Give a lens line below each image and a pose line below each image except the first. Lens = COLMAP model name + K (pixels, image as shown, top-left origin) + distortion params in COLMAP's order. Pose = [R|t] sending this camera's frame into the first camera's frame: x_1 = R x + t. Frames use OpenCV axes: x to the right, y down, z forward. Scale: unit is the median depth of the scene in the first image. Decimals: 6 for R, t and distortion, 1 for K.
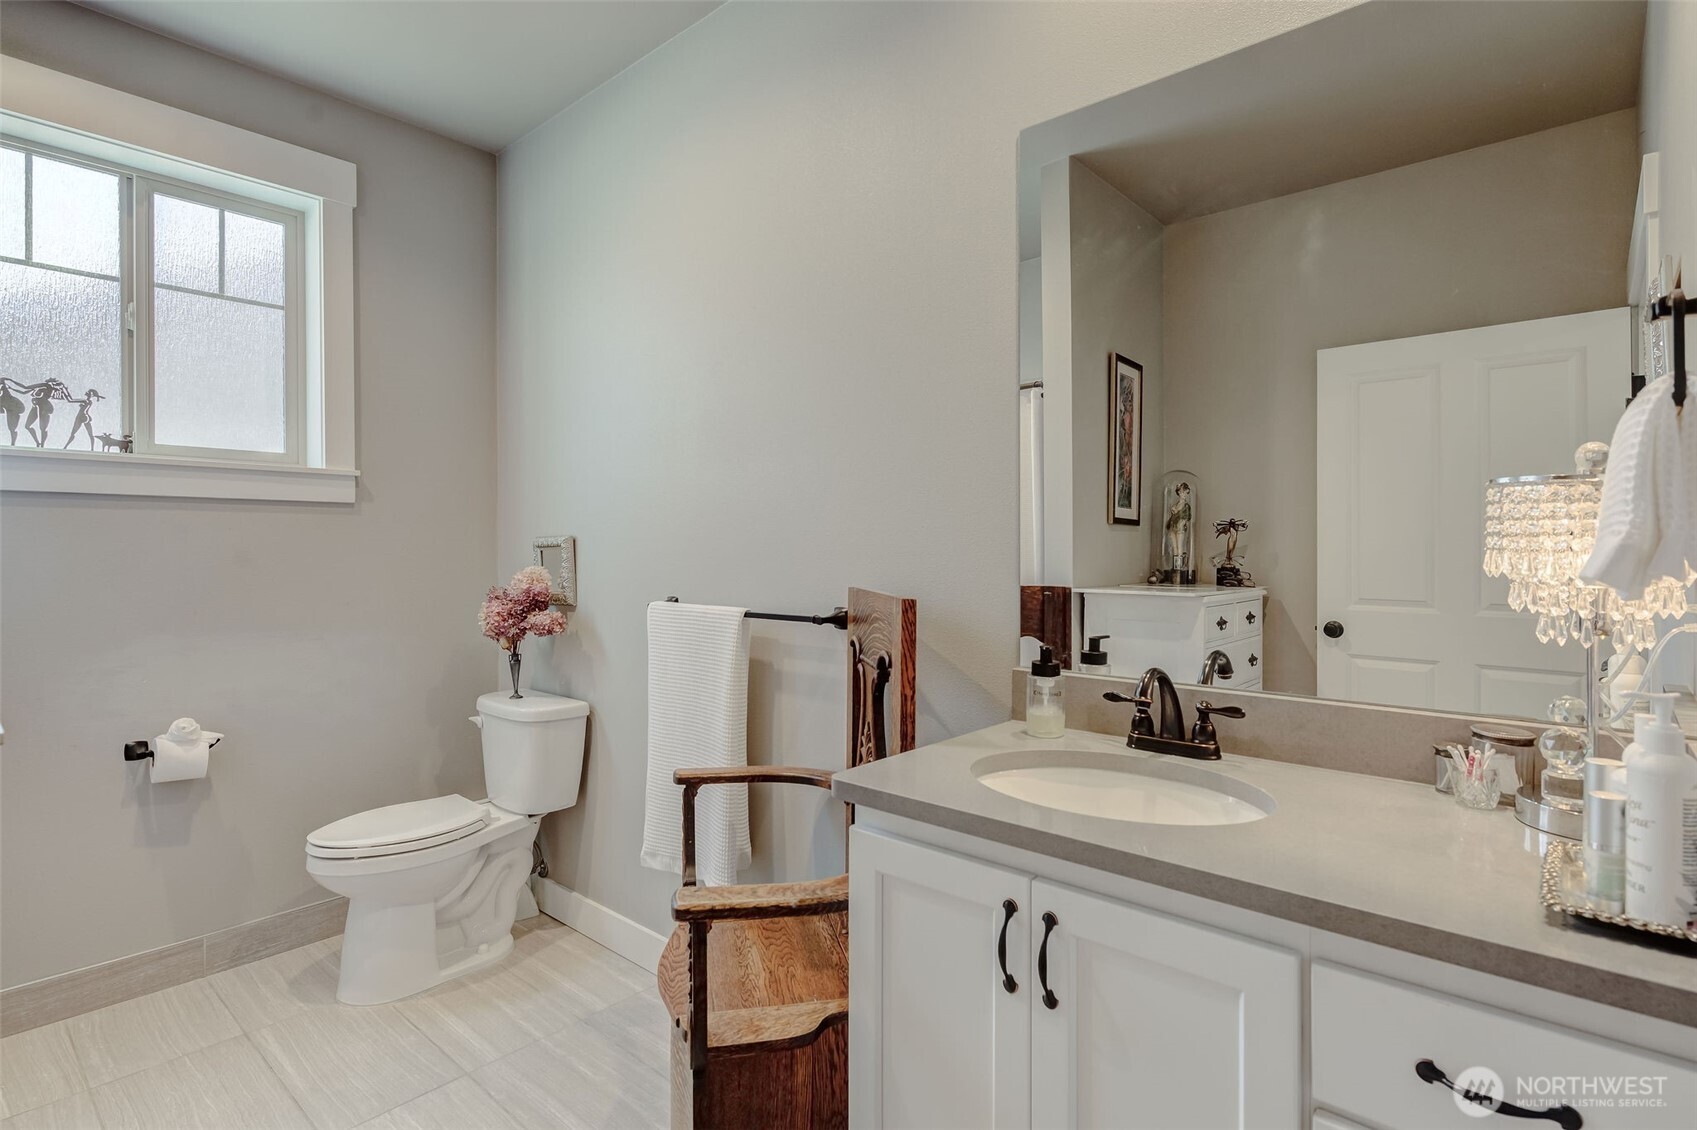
lens RADIAL K [[847.5, 0, 848.5], [0, 847.5, 565.0], [0, 0, 1]] dist [-0.001205, -0.000369]
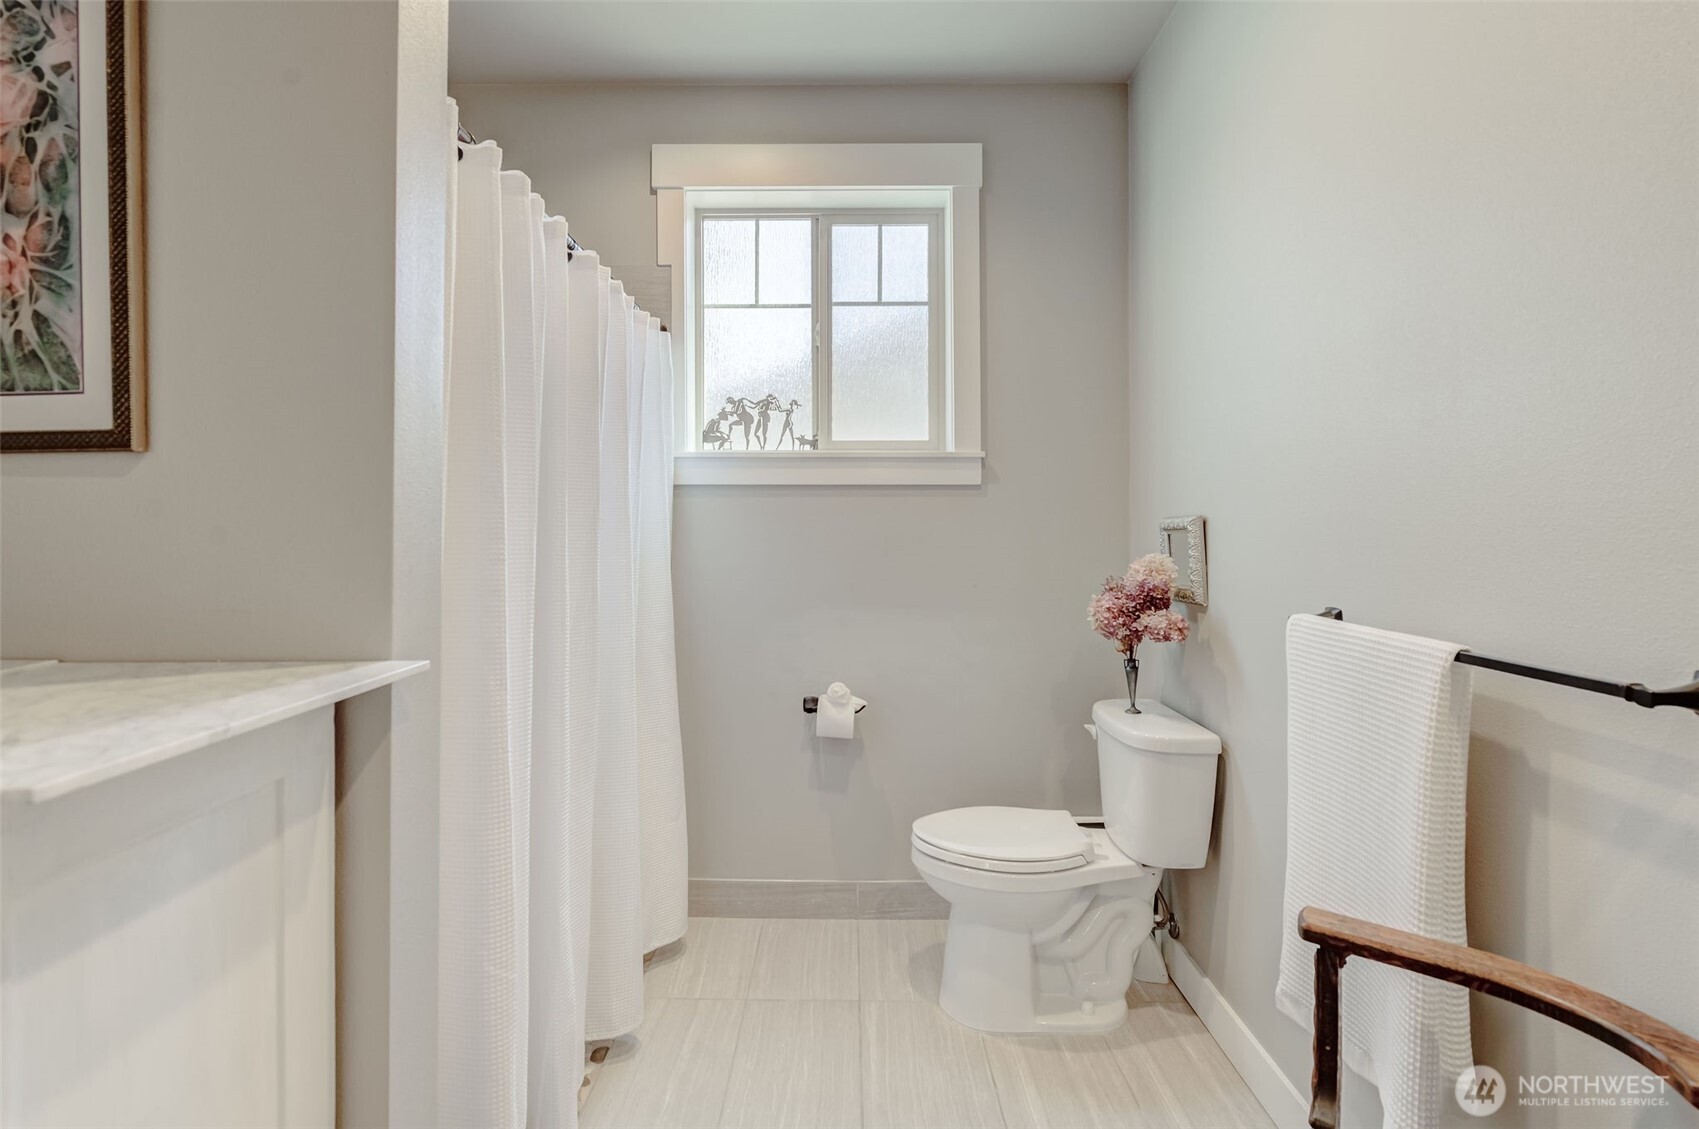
lens RADIAL K [[782.6, 0, 840.6], [0, 782.6, 521.8], [0, 0, 1]] dist [0.003867, -0.004772]
pose [[0.654080, -0.005894, -0.756403, -0.000691], [-0.015244, 0.999664, -0.020971, -0.009475], [0.756272, 0.025247, 0.653770, 0.312811]]
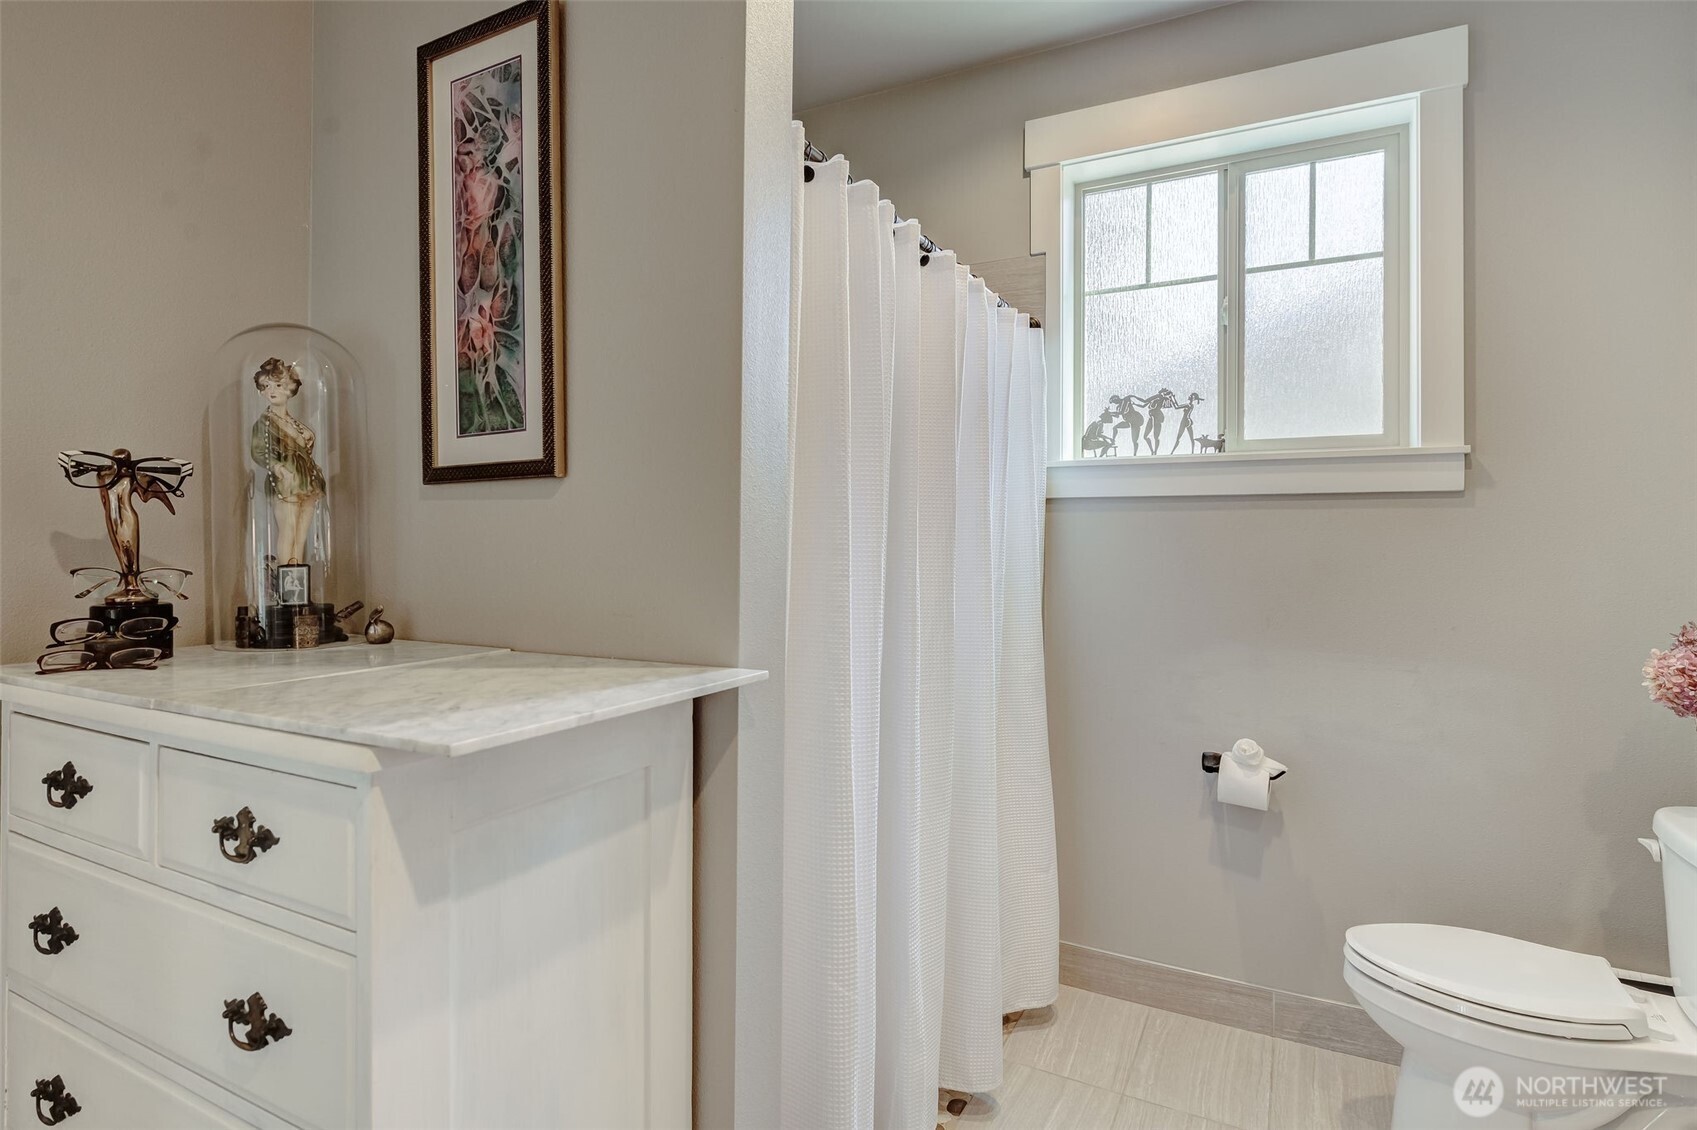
lens RADIAL K [[873.1, 0, 844.4], [0, 873.1, 544.7], [0, 0, 1]] dist [0.000357, -0.002118]
pose [[0.239415, 0.000326, -0.970917, 0.016541], [-0.027426, 0.999603, -0.006427, -0.008651], [0.970530, 0.028167, 0.239329, 0.343113]]
